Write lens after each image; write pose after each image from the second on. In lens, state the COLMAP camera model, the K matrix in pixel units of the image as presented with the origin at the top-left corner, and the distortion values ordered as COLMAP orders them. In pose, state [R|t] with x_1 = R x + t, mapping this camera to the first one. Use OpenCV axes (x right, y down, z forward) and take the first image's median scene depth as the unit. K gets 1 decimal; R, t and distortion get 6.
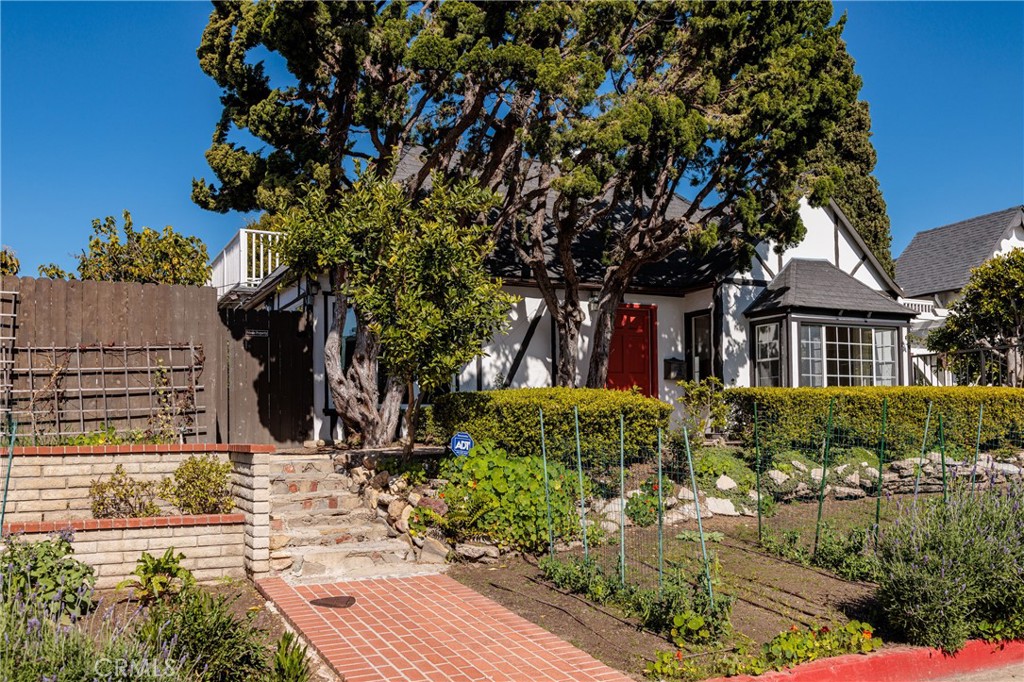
lens RADIAL K [[913.2, 0, 512.0], [0, 913.2, 341.0], [0, 0, 1]] dist [0.009853, 0.004004]
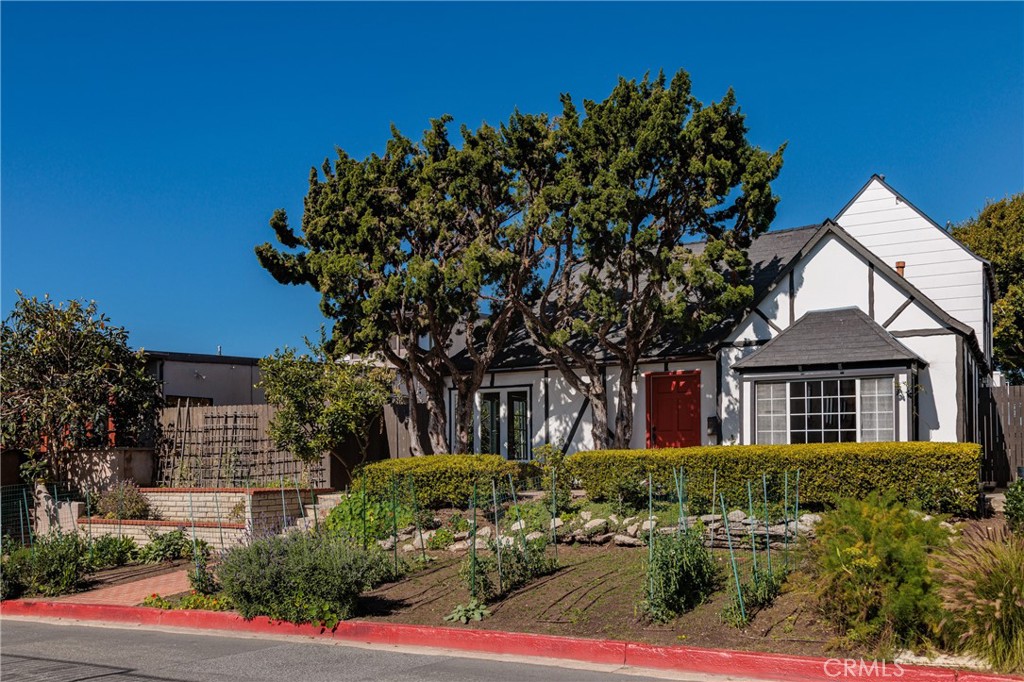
lens RADIAL K [[959.0, 0, 533.2], [0, 959.0, 339.6], [0, 0, 1]] dist [-0.007727, -0.005118]
pose [[0.585618, -0.095040, -0.804996, 1.035550], [0.083282, 0.994902, -0.056875, -0.026632], [0.806297, -0.033735, 0.590548, 0.134552]]
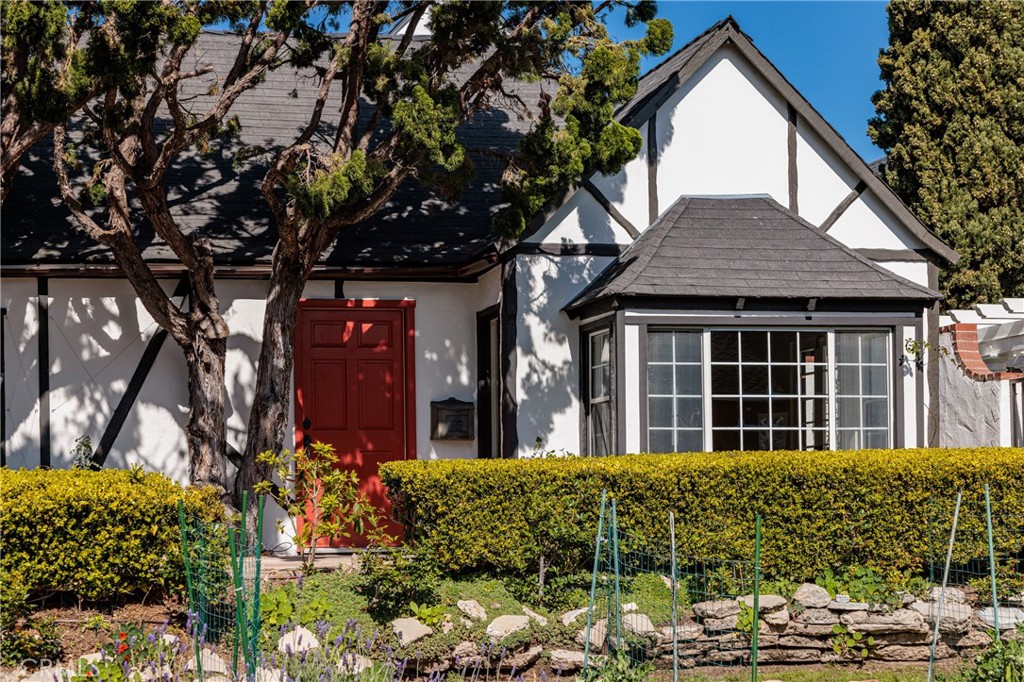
lens RADIAL K [[1827.9, 0, 512.0], [0, 1827.9, 341.0], [0, 0, 1]] dist [0.006966, 0.052171]
pose [[0.960938, -0.025812, -0.275556, 0.519106], [0.029782, 0.999504, 0.010231, -0.024414], [0.275155, -0.018038, 0.961231, -0.009588]]
